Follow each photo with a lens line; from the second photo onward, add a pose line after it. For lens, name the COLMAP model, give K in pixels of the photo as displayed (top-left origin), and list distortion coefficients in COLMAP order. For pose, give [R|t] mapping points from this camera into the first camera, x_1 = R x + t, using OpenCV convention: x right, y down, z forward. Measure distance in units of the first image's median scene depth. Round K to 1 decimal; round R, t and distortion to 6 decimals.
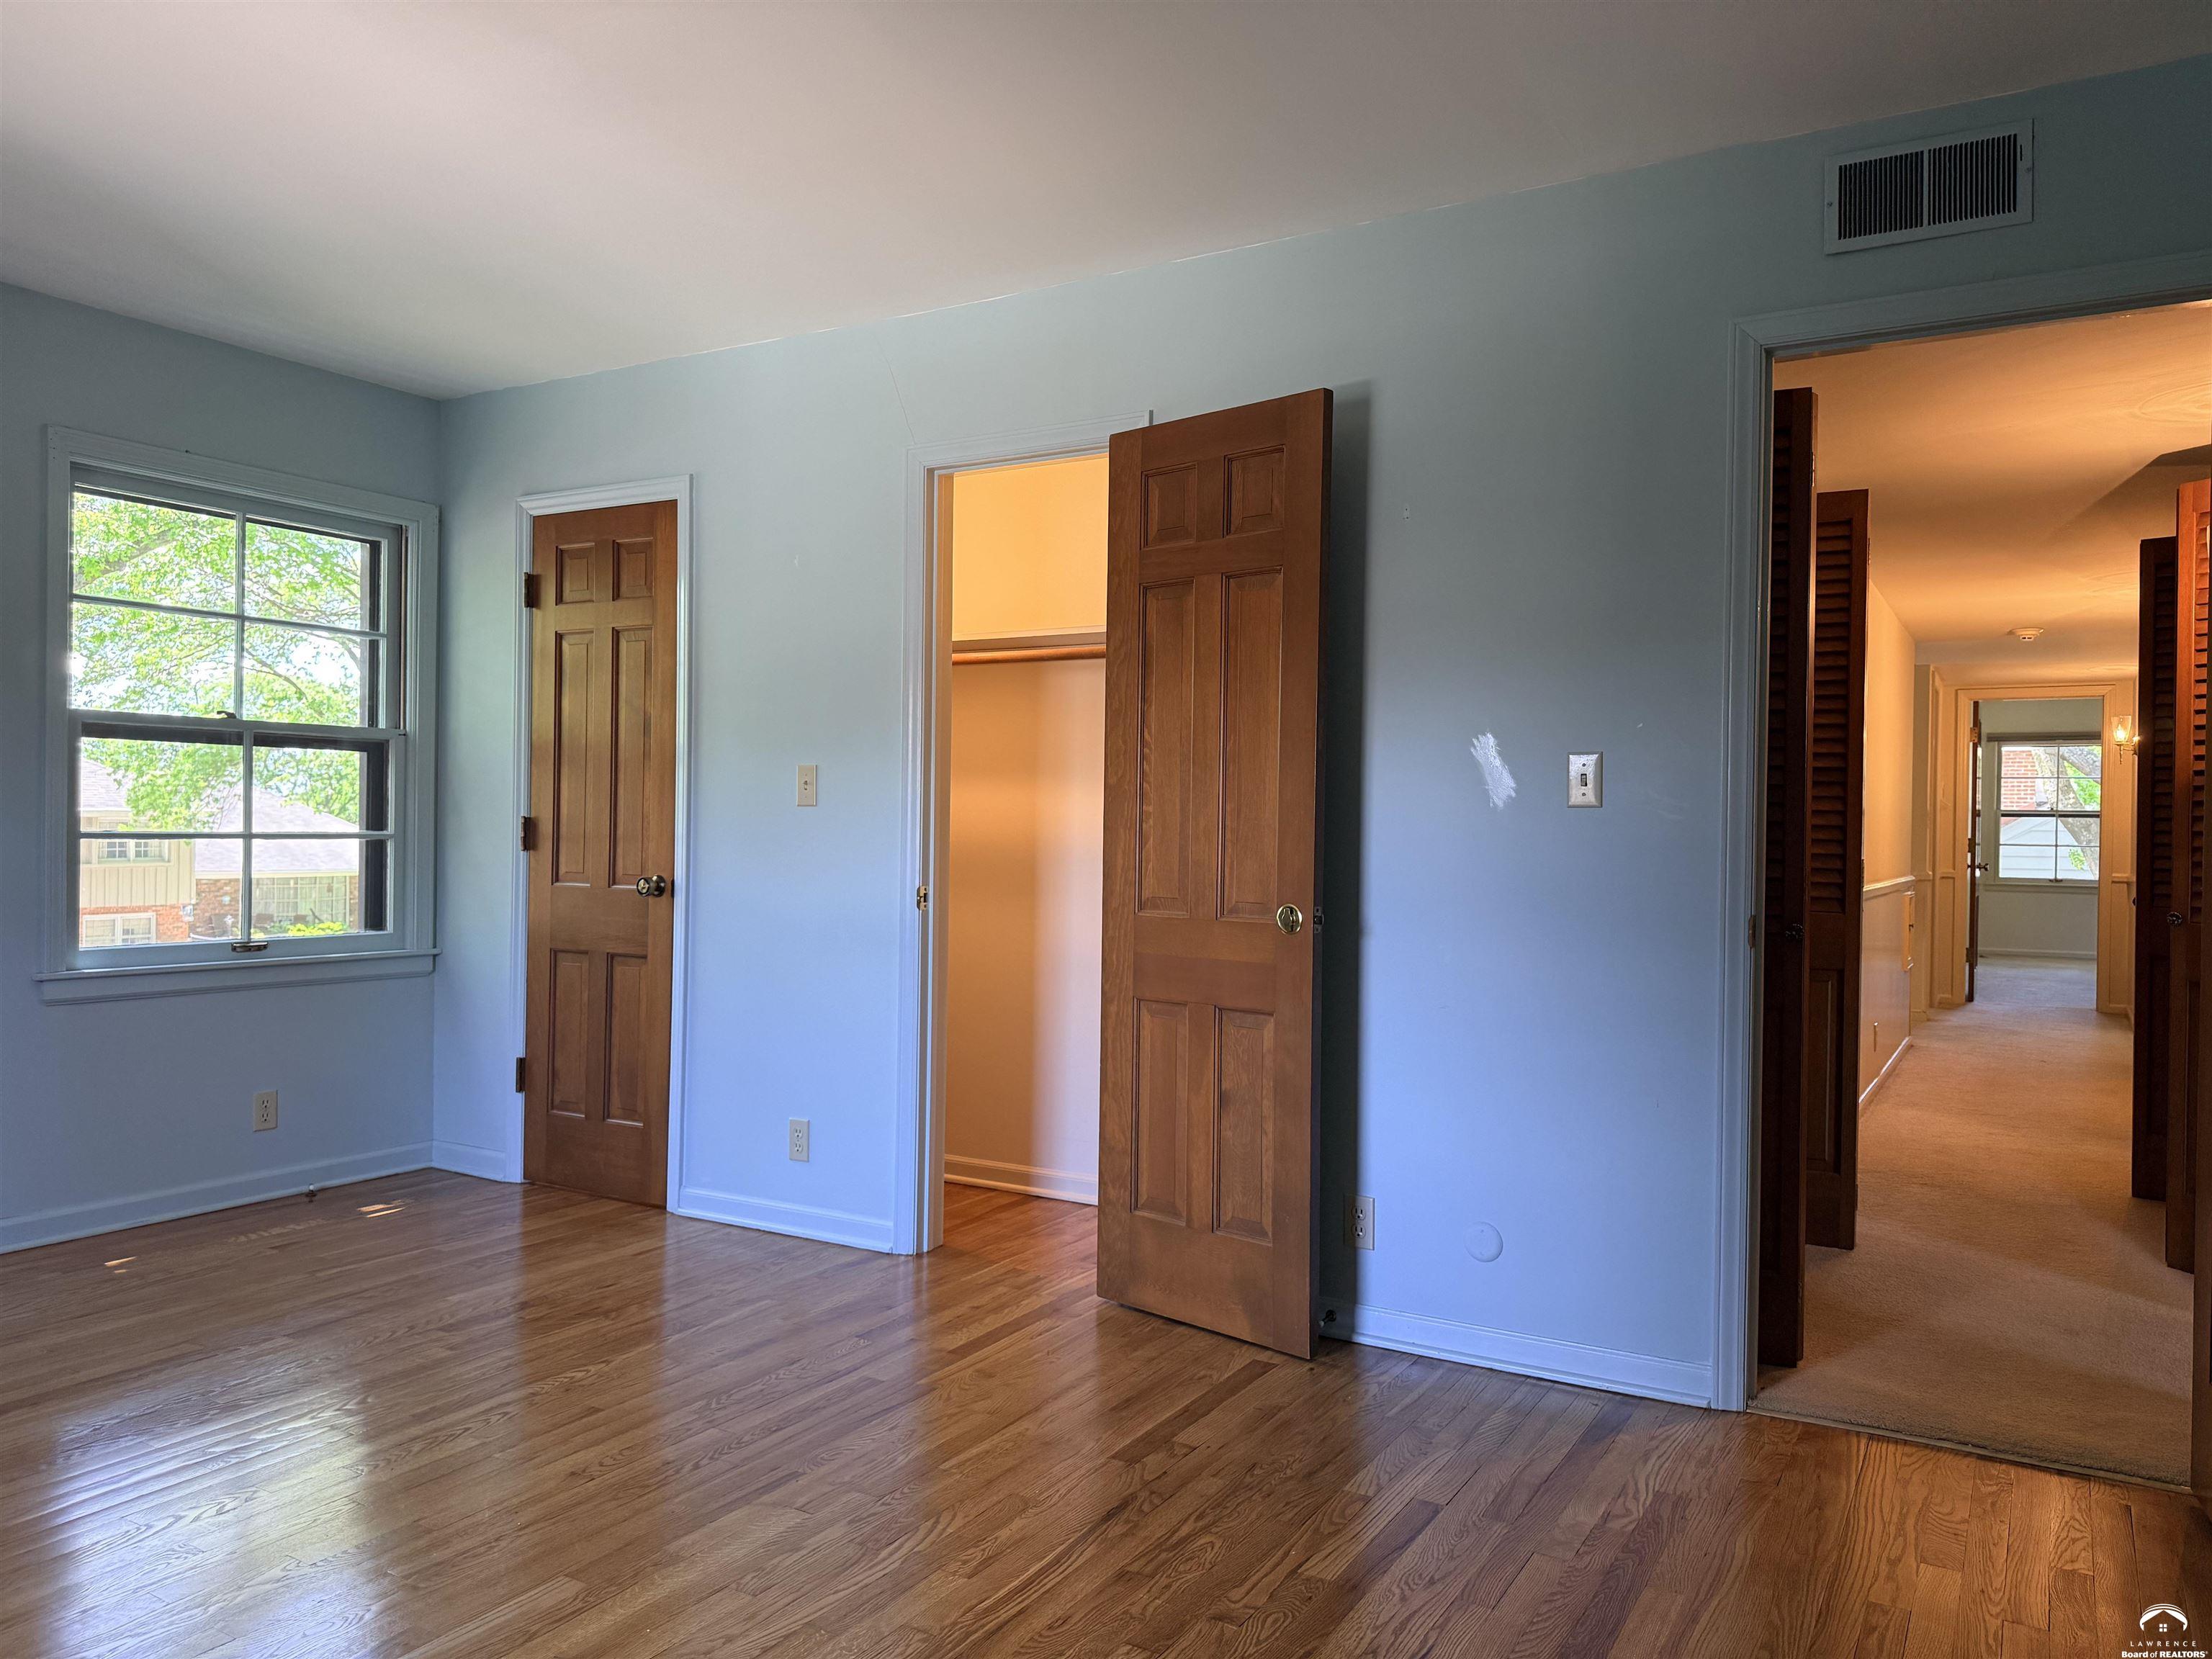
lens RADIAL K [[1573.8, 0, 1106.0], [0, 1573.8, 829.5], [0, 0, 1]] dist [0.036011, -0.038795]
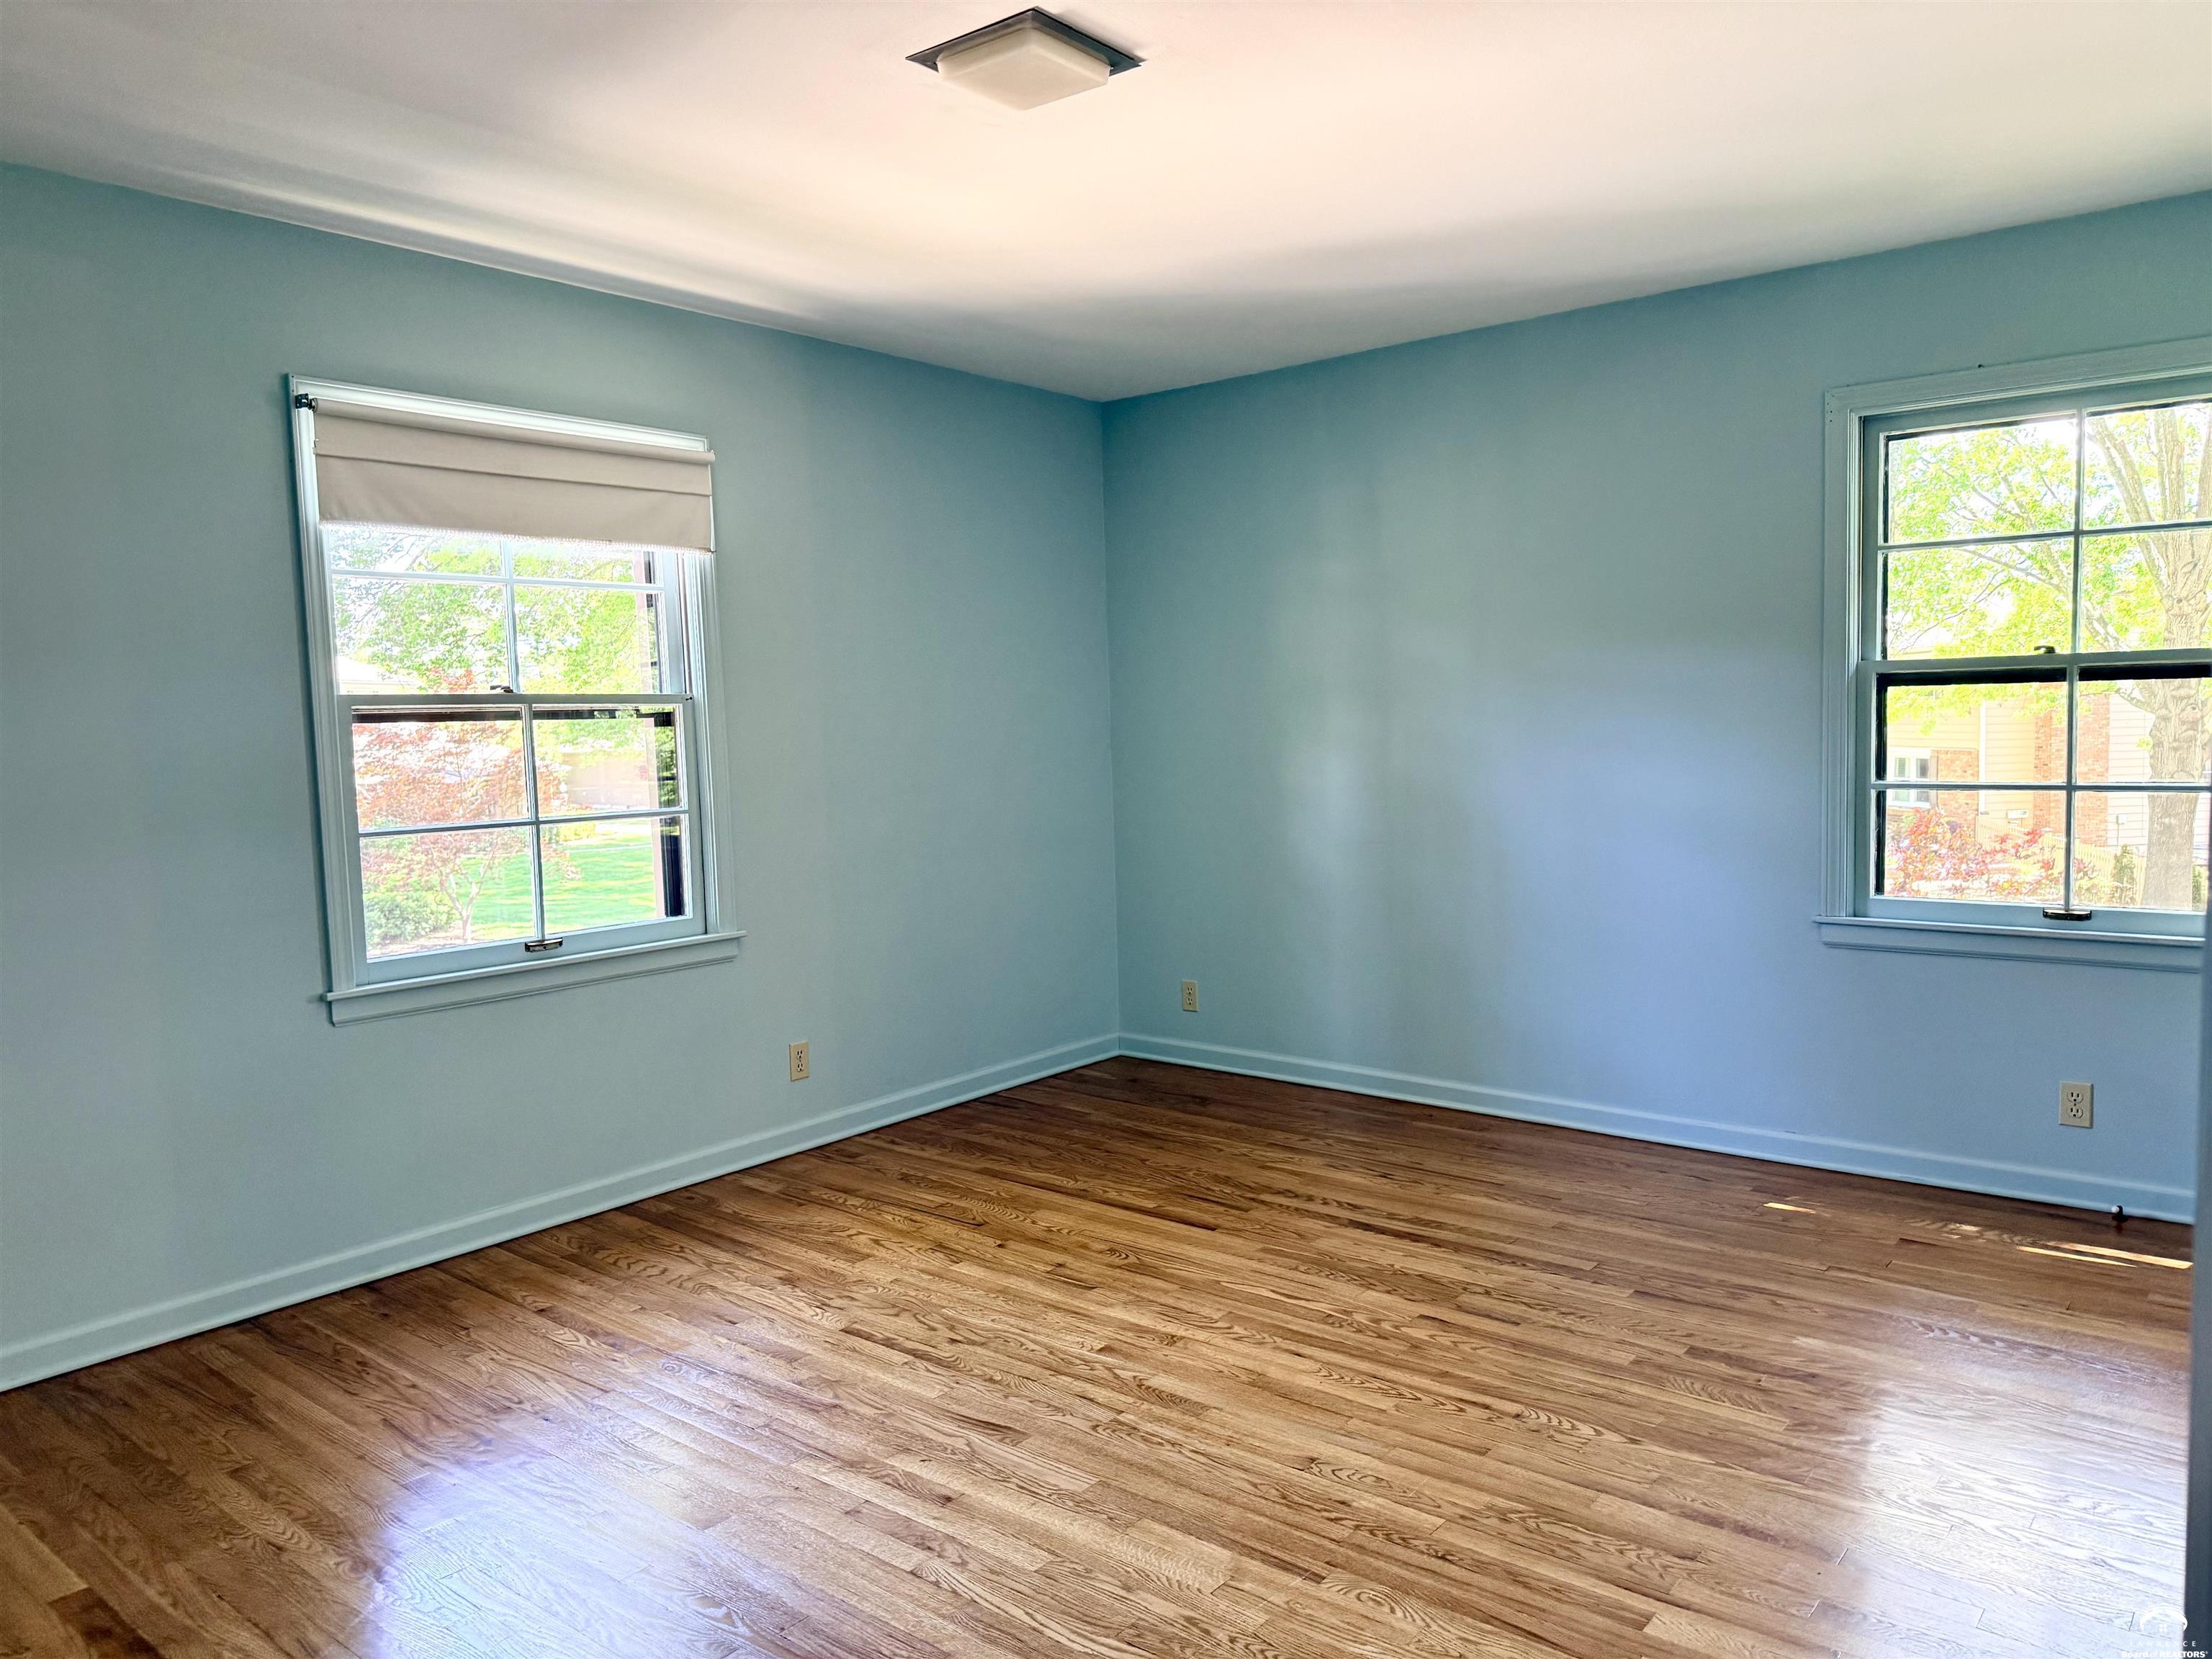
lens RADIAL K [[1573.8, 0, 1106.0], [0, 1573.8, 829.5], [0, 0, 1]] dist [0.036011, -0.038795]
pose [[-0.148817, 0.062223, -0.986905, 0.539748], [0.024351, 0.997946, 0.059247, -0.050700], [0.988565, -0.015215, -0.150027, 0.832332]]
